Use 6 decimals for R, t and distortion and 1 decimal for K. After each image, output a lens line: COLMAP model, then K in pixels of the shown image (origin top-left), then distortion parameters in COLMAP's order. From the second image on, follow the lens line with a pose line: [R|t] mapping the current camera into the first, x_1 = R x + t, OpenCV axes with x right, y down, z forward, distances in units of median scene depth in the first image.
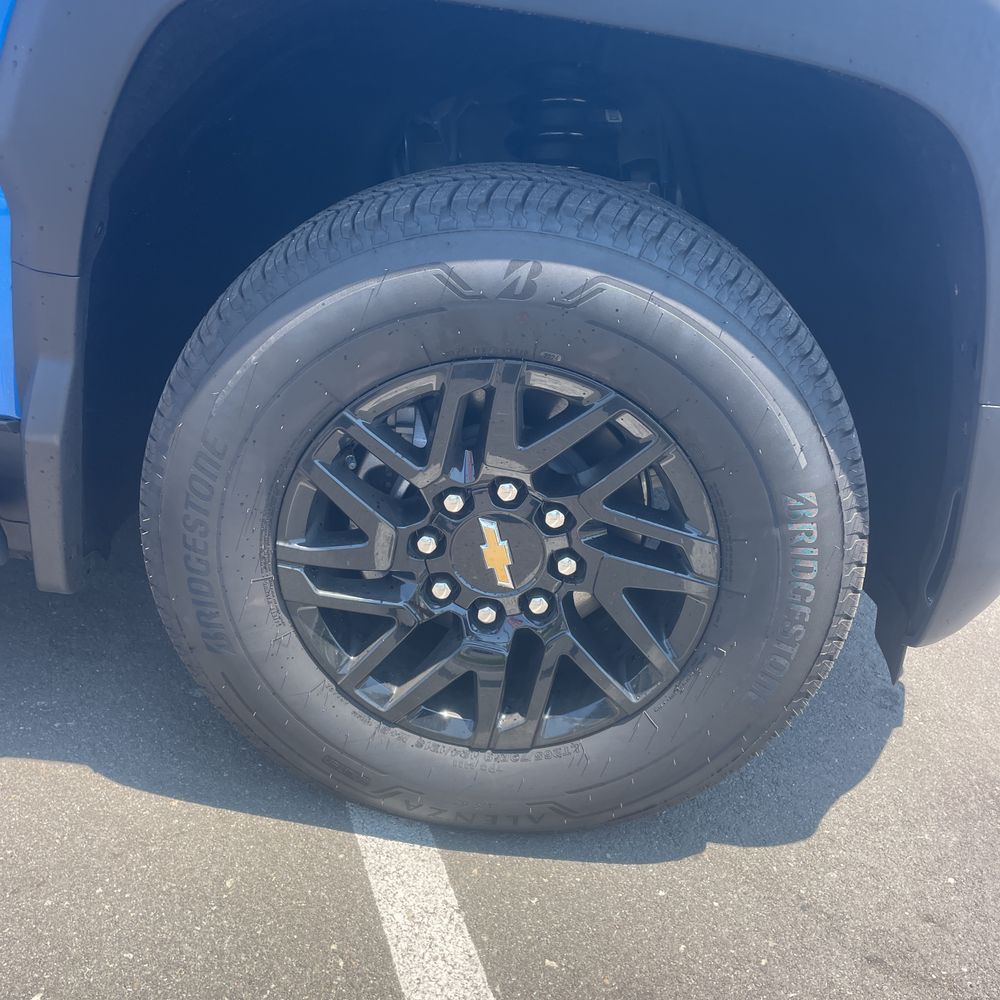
lens RADIAL K [[987.6, 0, 495.7], [0, 987.6, 496.6], [0, 0, 1]] dist [0.084207, -0.109876]
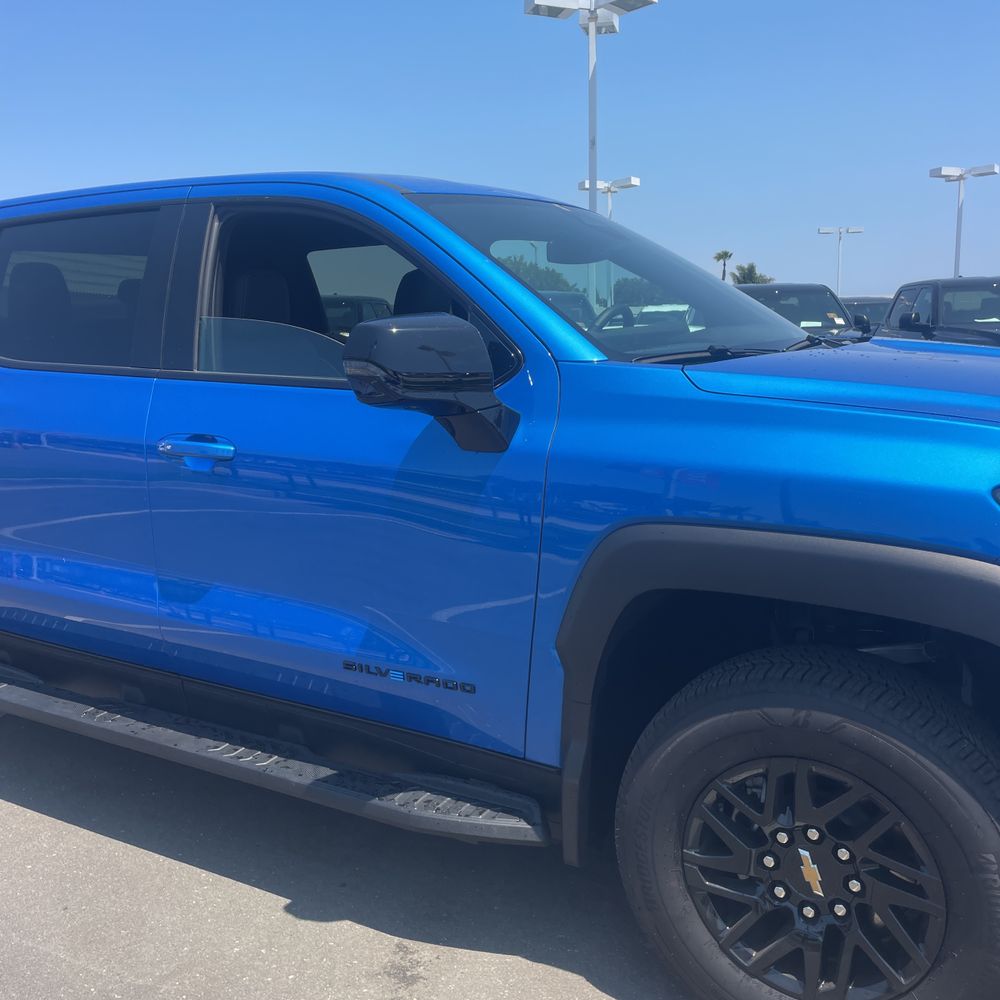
lens RADIAL K [[987.6, 0, 495.7], [0, 987.6, 496.6], [0, 0, 1]] dist [0.084207, -0.109876]
pose [[0.877529, -0.059739, -0.475788, 0.381787], [-0.083522, 0.958001, -0.274331, -0.042852], [0.472194, 0.280472, 0.835684, -0.863641]]
